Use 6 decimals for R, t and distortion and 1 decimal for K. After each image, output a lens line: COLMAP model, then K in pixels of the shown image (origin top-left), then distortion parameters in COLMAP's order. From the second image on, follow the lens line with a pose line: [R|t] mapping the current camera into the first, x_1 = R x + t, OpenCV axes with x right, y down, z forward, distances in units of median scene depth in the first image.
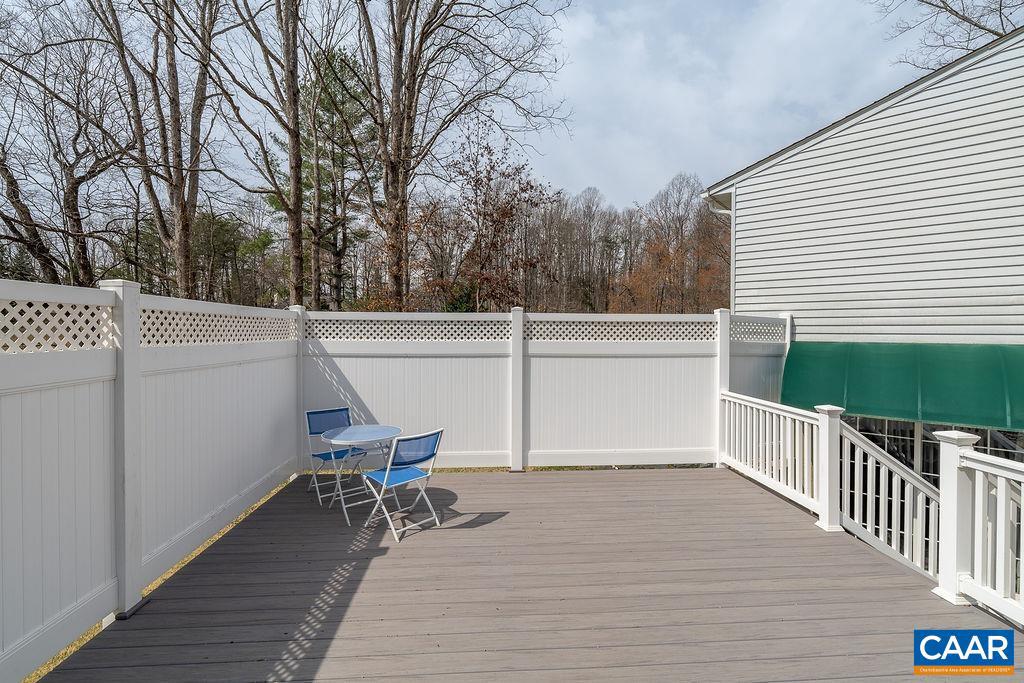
lens RADIAL K [[458.5, 0, 511.4], [0, 458.5, 337.3], [0, 0, 1]] dist [-0.009330, 0.003644]
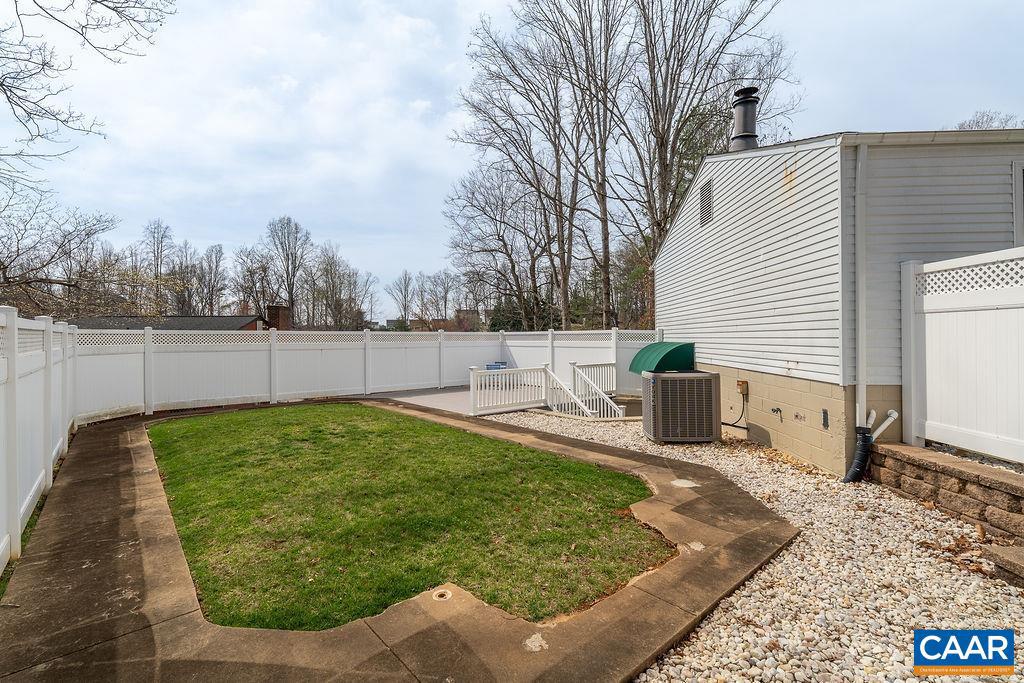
lens RADIAL K [[458.5, 0, 511.4], [0, 458.5, 337.3], [0, 0, 1]] dist [-0.009330, 0.003644]
pose [[0.597908, -0.008381, -0.801521, 2.039257], [-0.002021, 0.999926, -0.011962, 0.016566], [0.801562, 0.008772, 0.597847, -0.821178]]
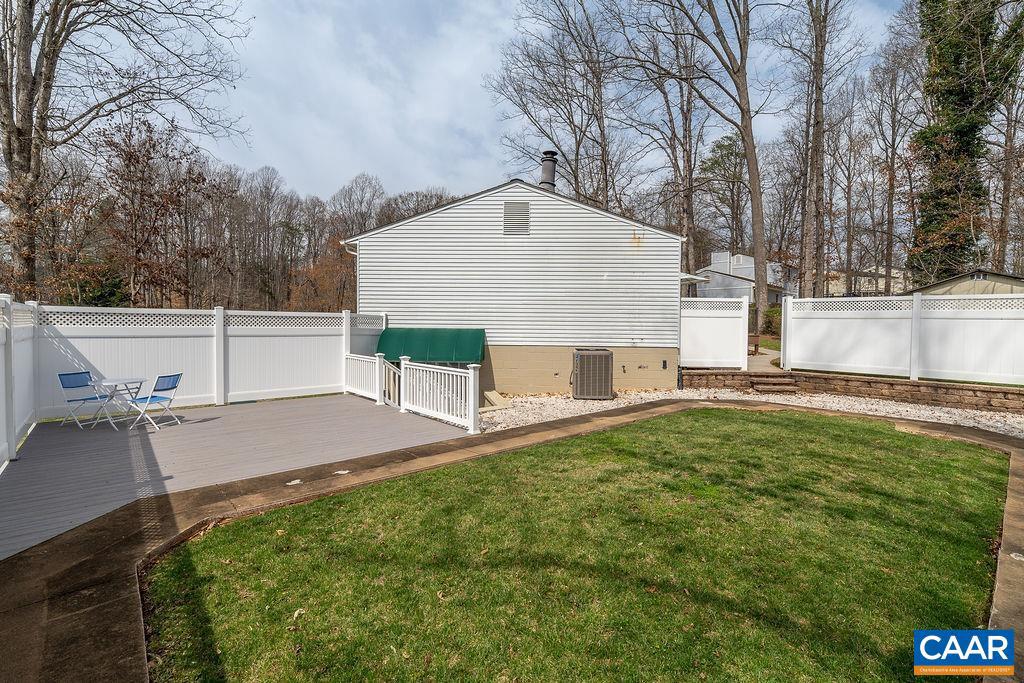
lens RADIAL K [[458.5, 0, 511.4], [0, 458.5, 337.3], [0, 0, 1]] dist [-0.009330, 0.003644]
pose [[0.792654, -0.012576, 0.609542, -0.153952], [0.000121, 0.999790, 0.020470, 0.011300], [-0.609672, -0.016152, 0.792489, -0.922855]]
